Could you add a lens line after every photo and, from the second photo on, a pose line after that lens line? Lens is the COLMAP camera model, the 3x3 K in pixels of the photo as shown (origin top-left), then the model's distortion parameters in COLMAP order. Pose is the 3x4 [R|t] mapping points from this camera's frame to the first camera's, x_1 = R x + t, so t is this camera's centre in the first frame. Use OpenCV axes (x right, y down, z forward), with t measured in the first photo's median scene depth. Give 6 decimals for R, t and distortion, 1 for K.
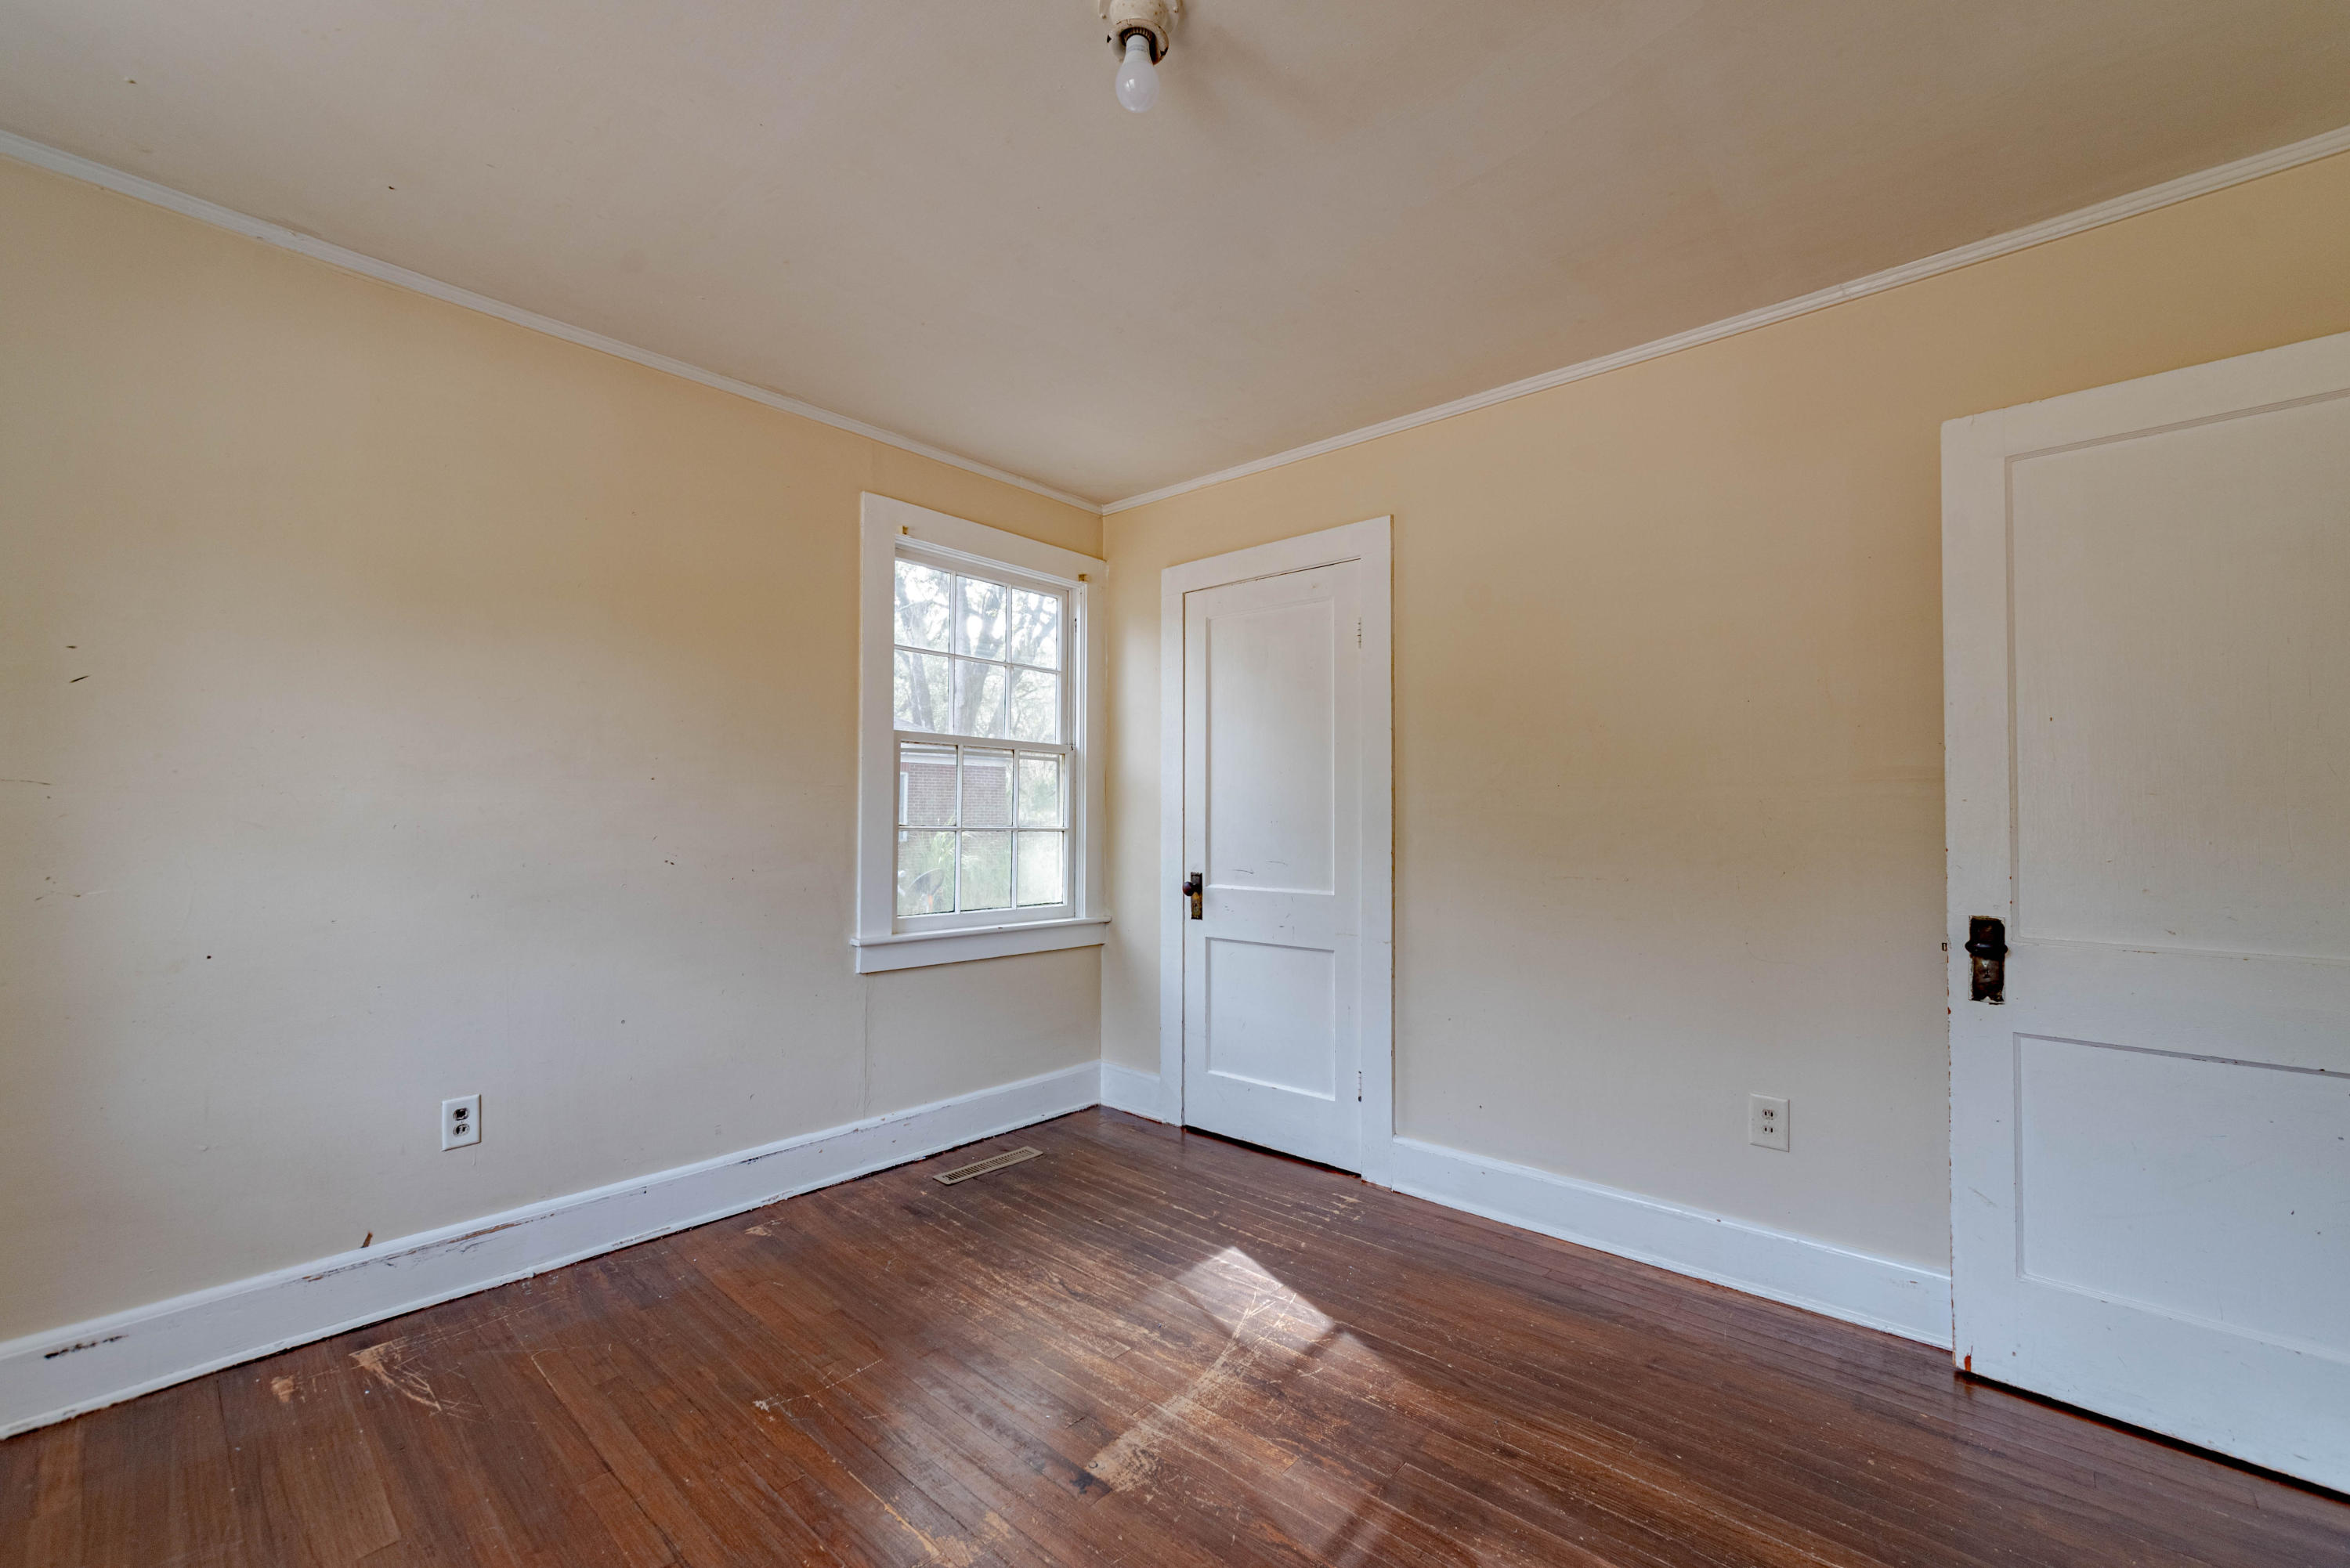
lens RADIAL K [[956.9, 0, 1176.4], [0, 956.9, 799.5], [0, 0, 1]] dist [-0.003110, 0.002742]
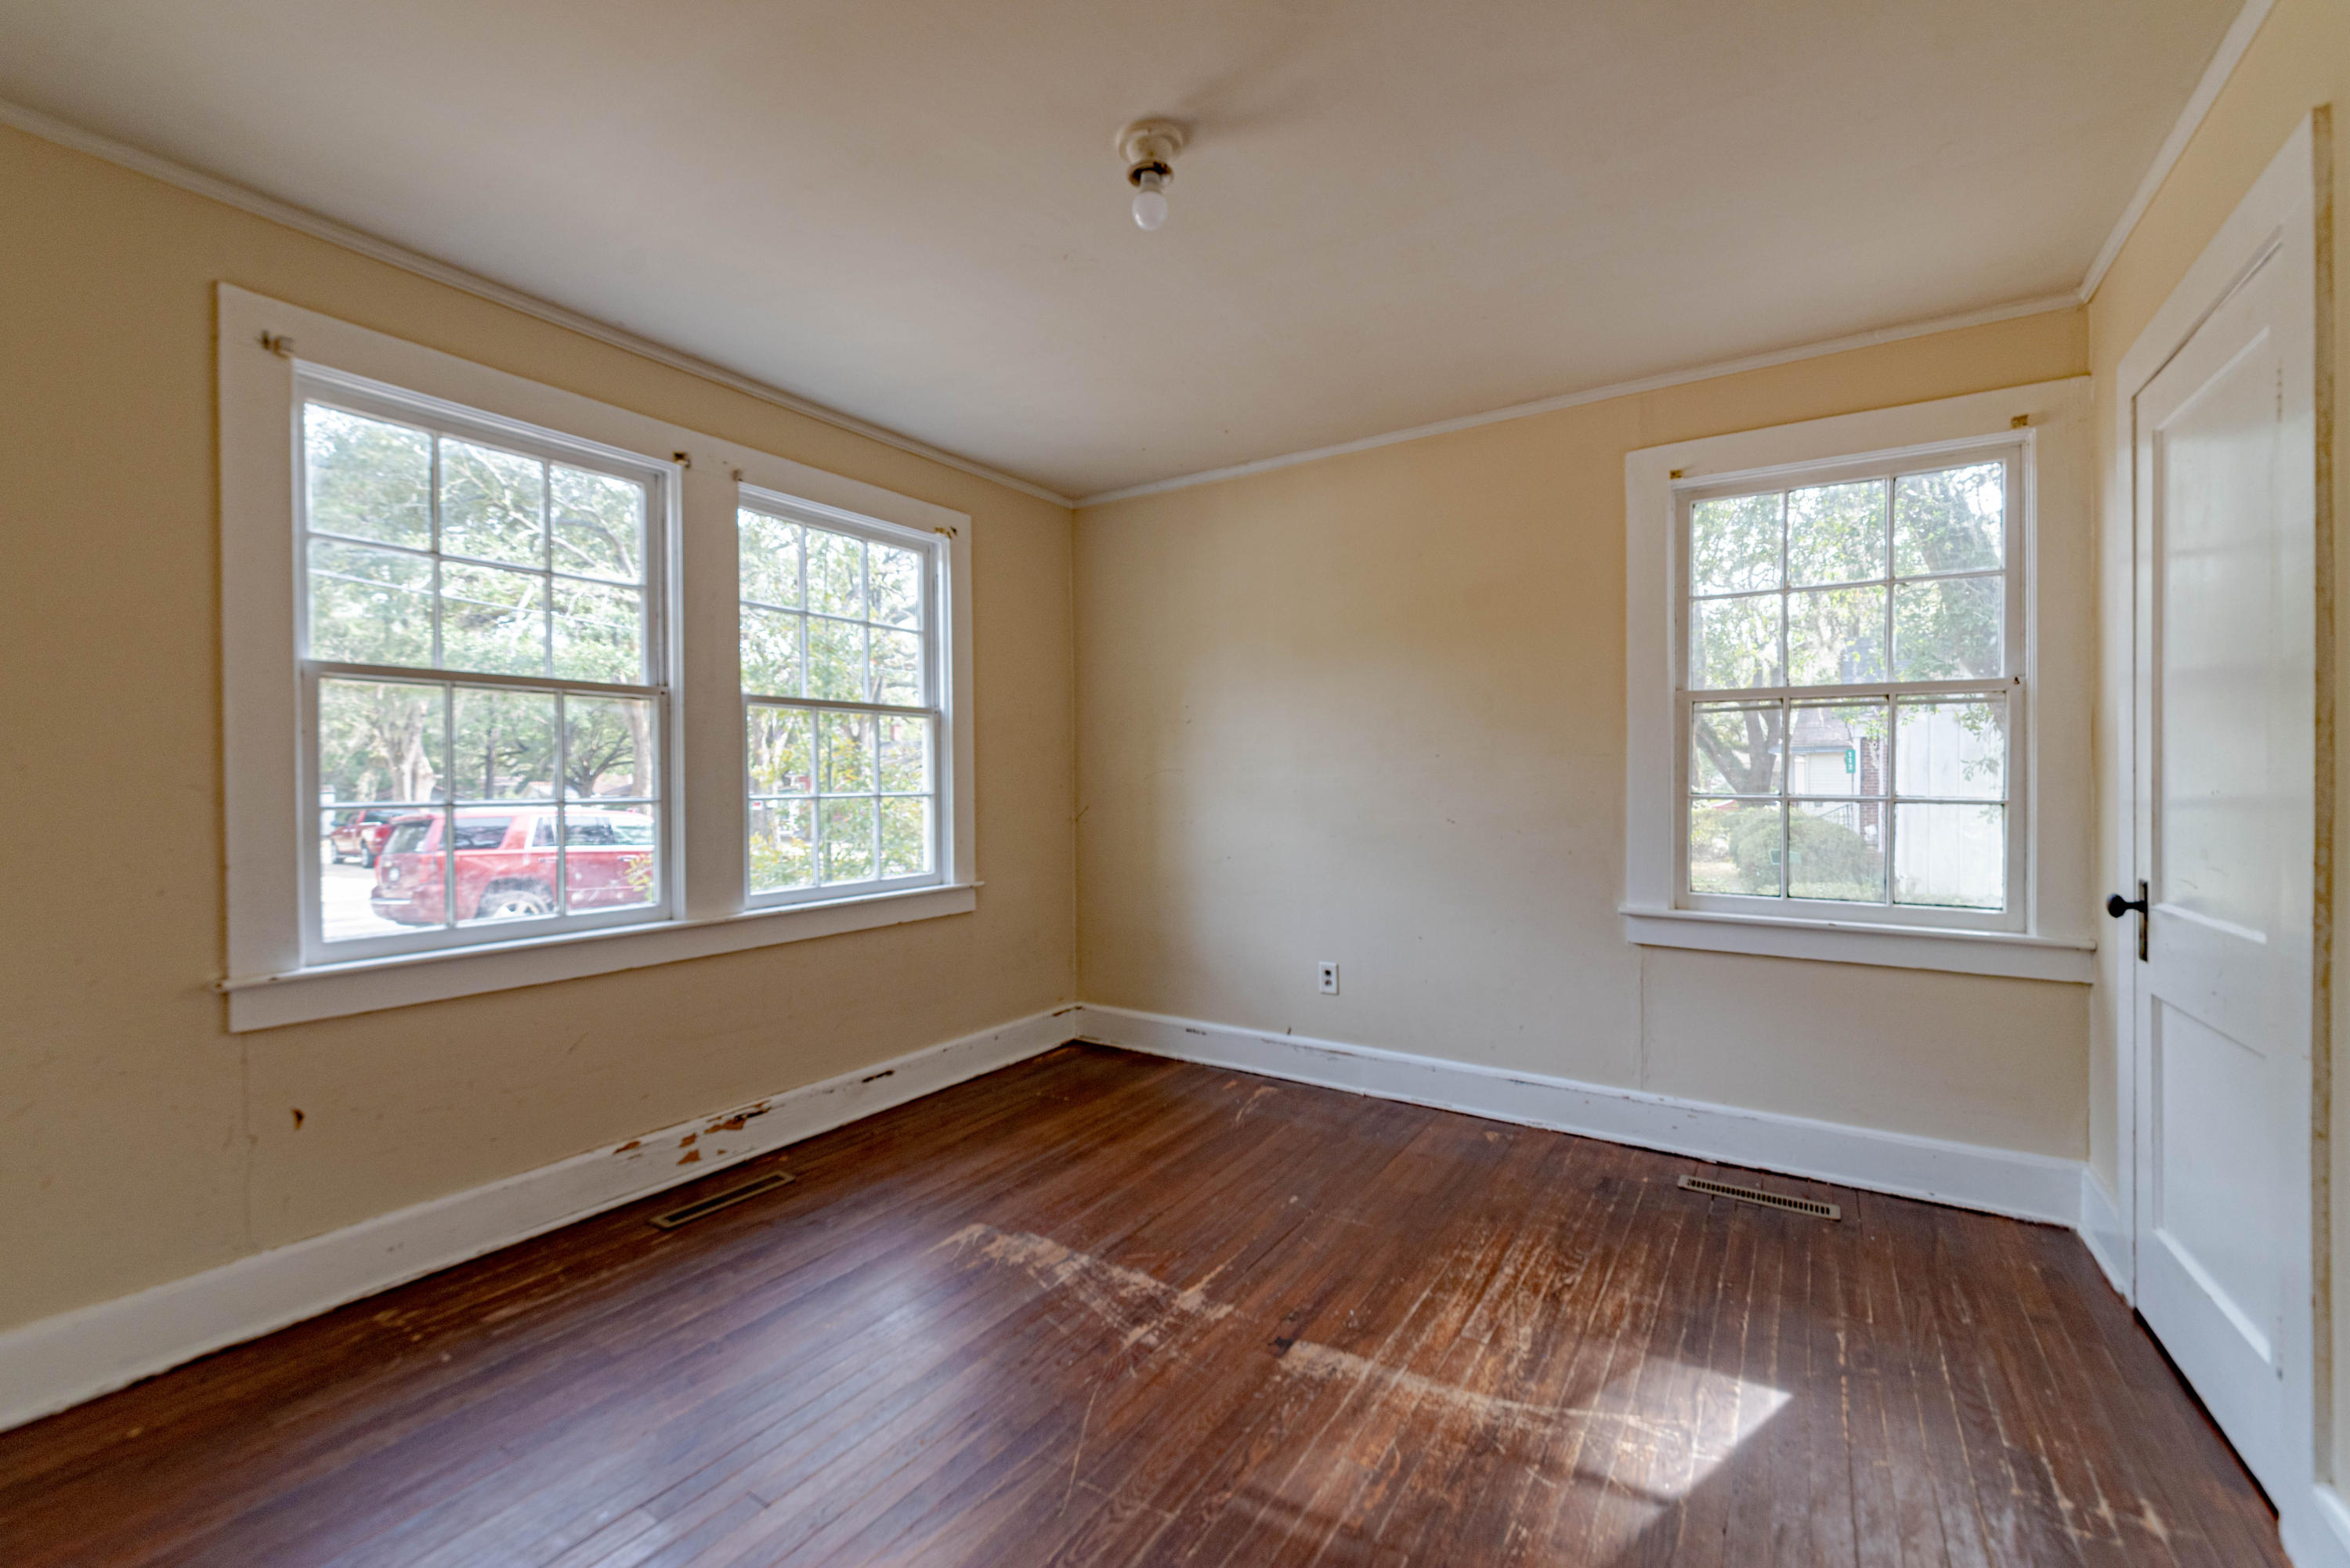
lens RADIAL K [[956.9, 0, 1174.2], [0, 956.9, 801.6], [0, 0, 1]] dist [-0.003110, 0.002742]
pose [[0.146184, 0.014988, -0.989144, 0.668514], [0.019203, 0.999654, 0.017985, 0.010120], [0.989071, -0.021624, 0.145845, 0.450414]]
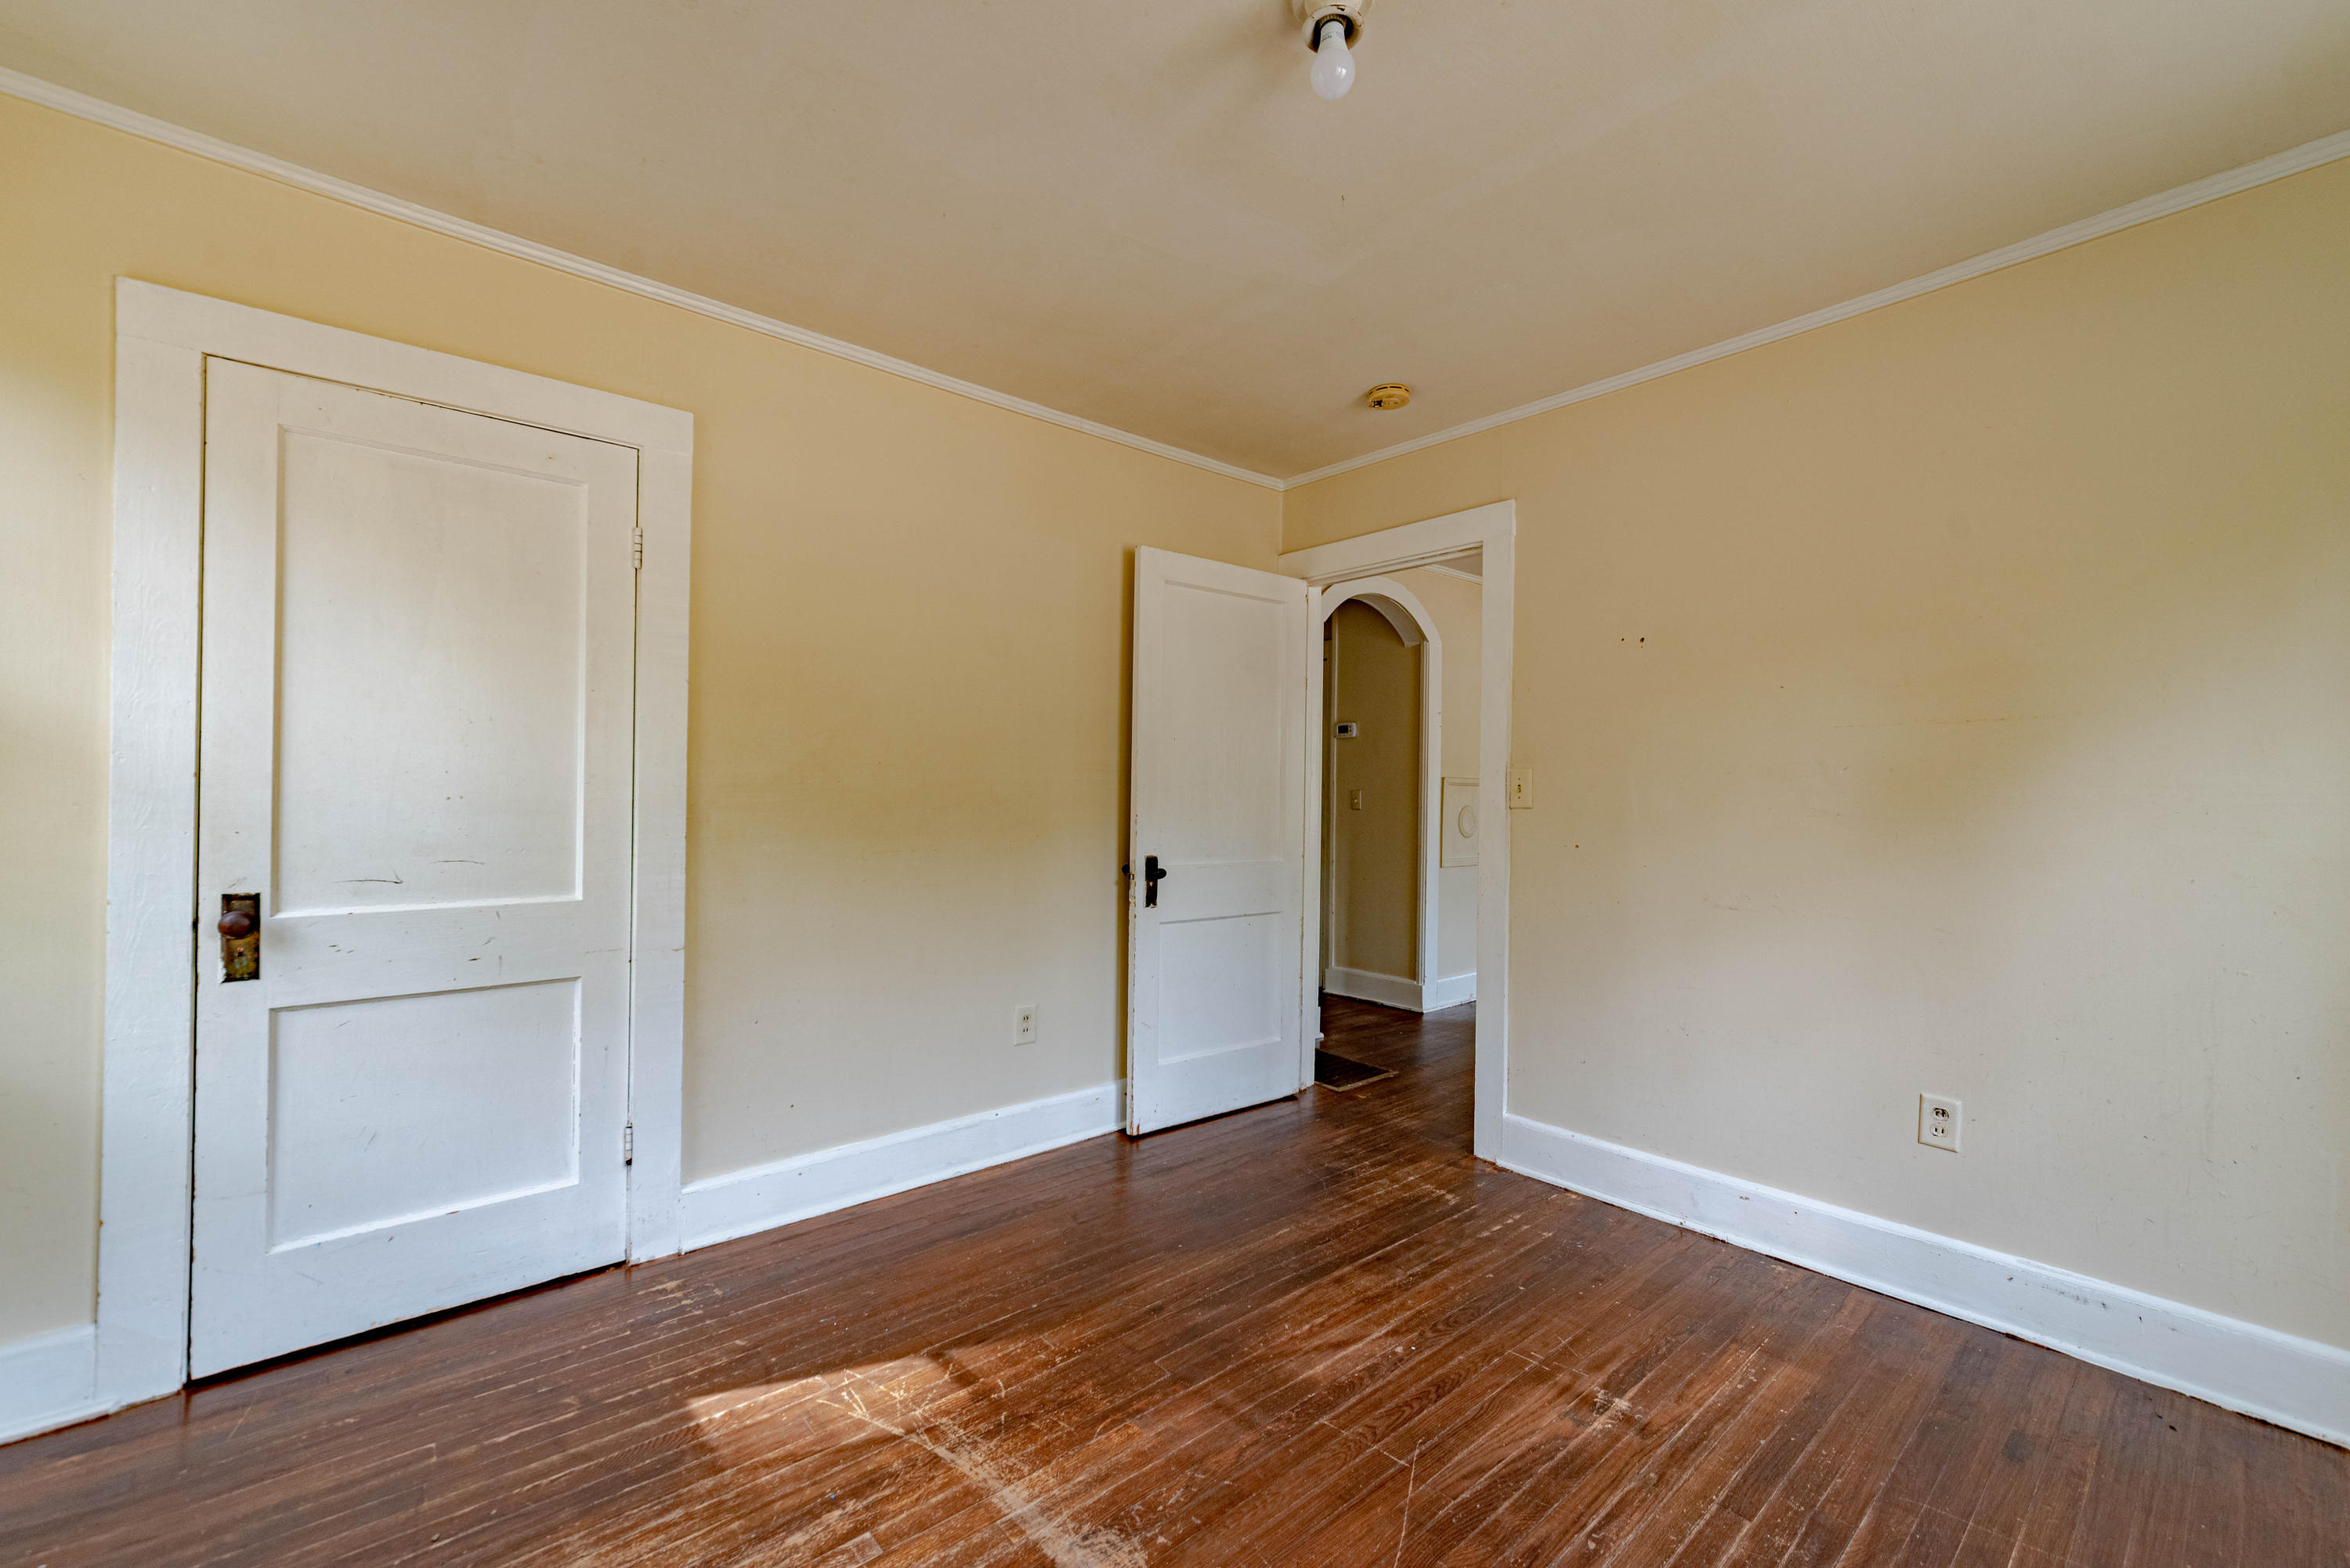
lens RADIAL K [[956.9, 0, 1171.0], [0, 956.9, 796.4], [0, 0, 1]] dist [-0.003110, 0.002742]
pose [[0.137713, -0.004248, 0.990463, -0.579682], [-0.026674, 0.999612, 0.007996, 0.005312], [-0.990113, -0.027521, 0.137546, 0.549046]]
